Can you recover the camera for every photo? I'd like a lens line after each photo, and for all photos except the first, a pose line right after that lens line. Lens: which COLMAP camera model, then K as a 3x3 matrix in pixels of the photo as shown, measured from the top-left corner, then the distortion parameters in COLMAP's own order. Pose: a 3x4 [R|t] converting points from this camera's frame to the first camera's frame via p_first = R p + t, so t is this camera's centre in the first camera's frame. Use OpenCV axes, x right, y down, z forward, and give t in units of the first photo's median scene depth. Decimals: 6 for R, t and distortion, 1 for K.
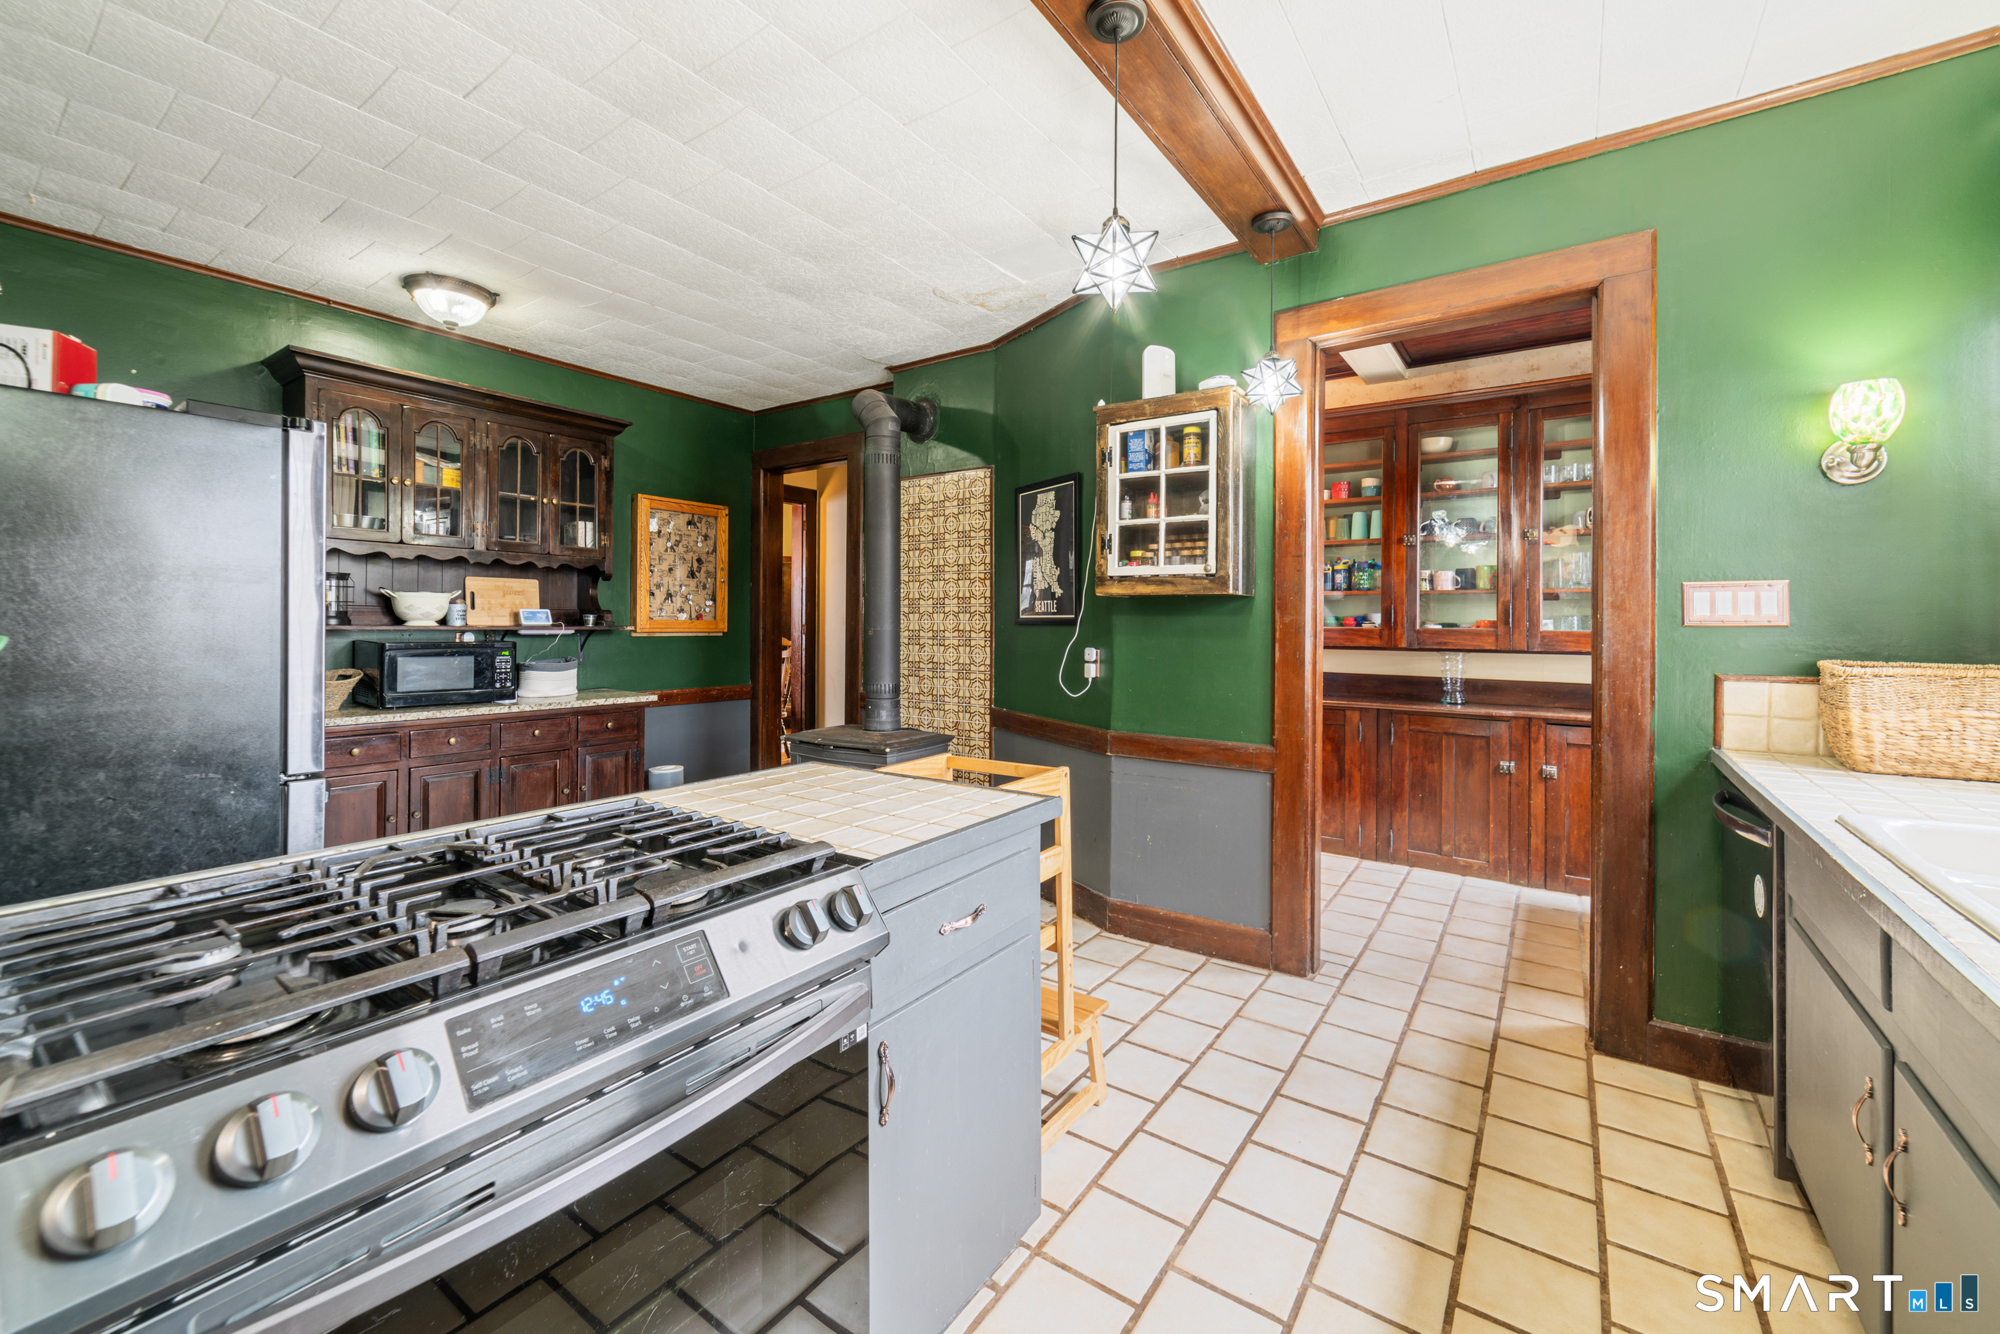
lens RADIAL K [[795.9, 0, 1010.4], [0, 795.9, 622.6], [0, 0, 1]] dist [-0.001730, 0.000526]
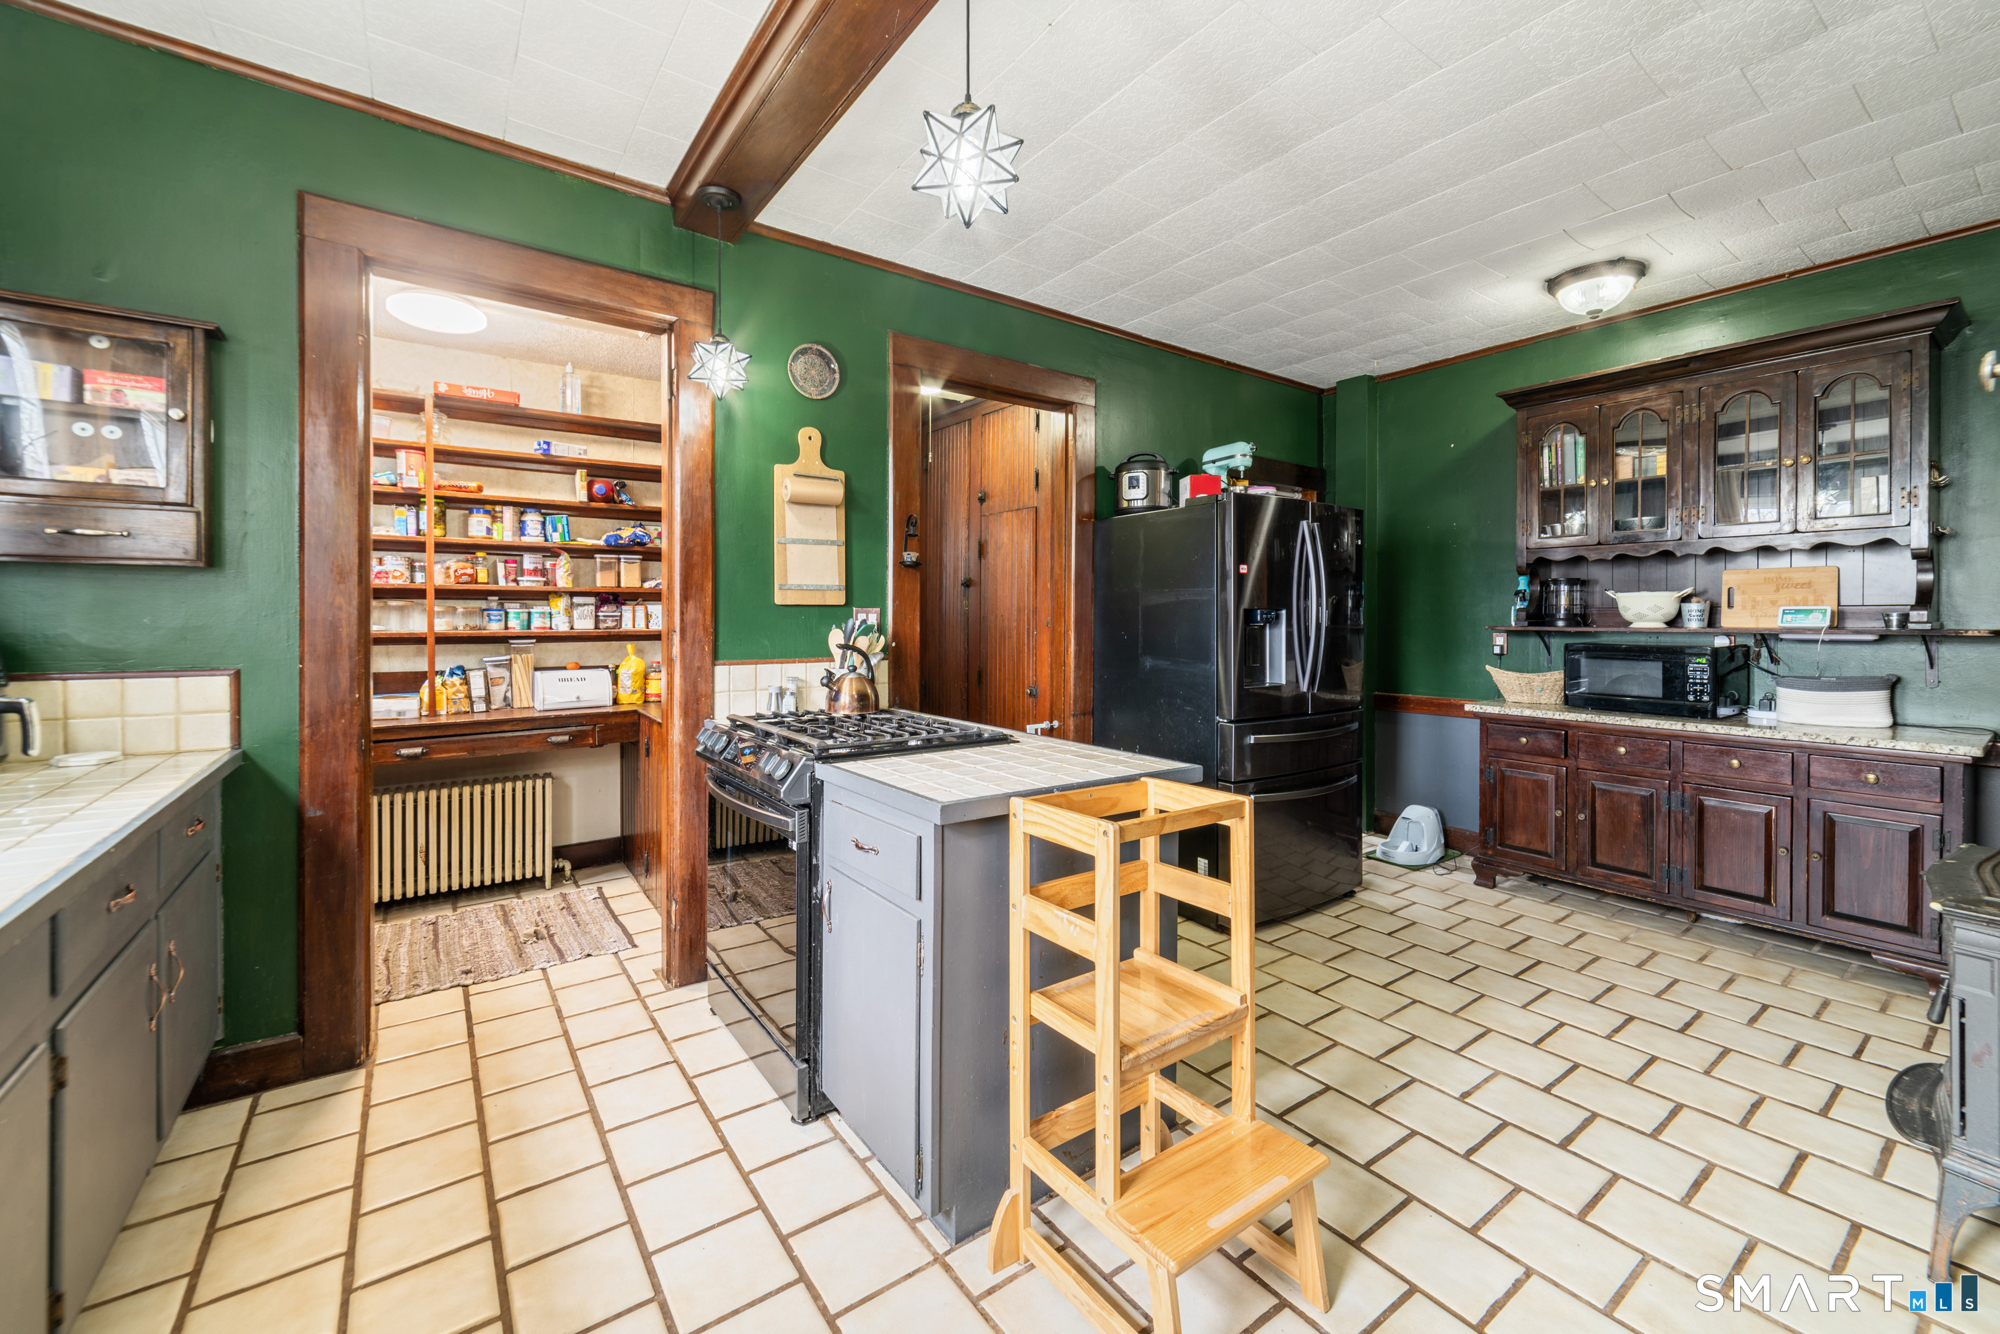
lens RADIAL K [[795.9, 0, 1010.4], [0, 795.9, 622.6], [0, 0, 1]] dist [-0.001730, 0.000526]
pose [[-0.324908, -0.004678, -0.945734, 0.400309], [-0.003676, 0.999986, -0.003684, 0.004472], [0.945739, 0.002280, -0.324921, 0.599755]]
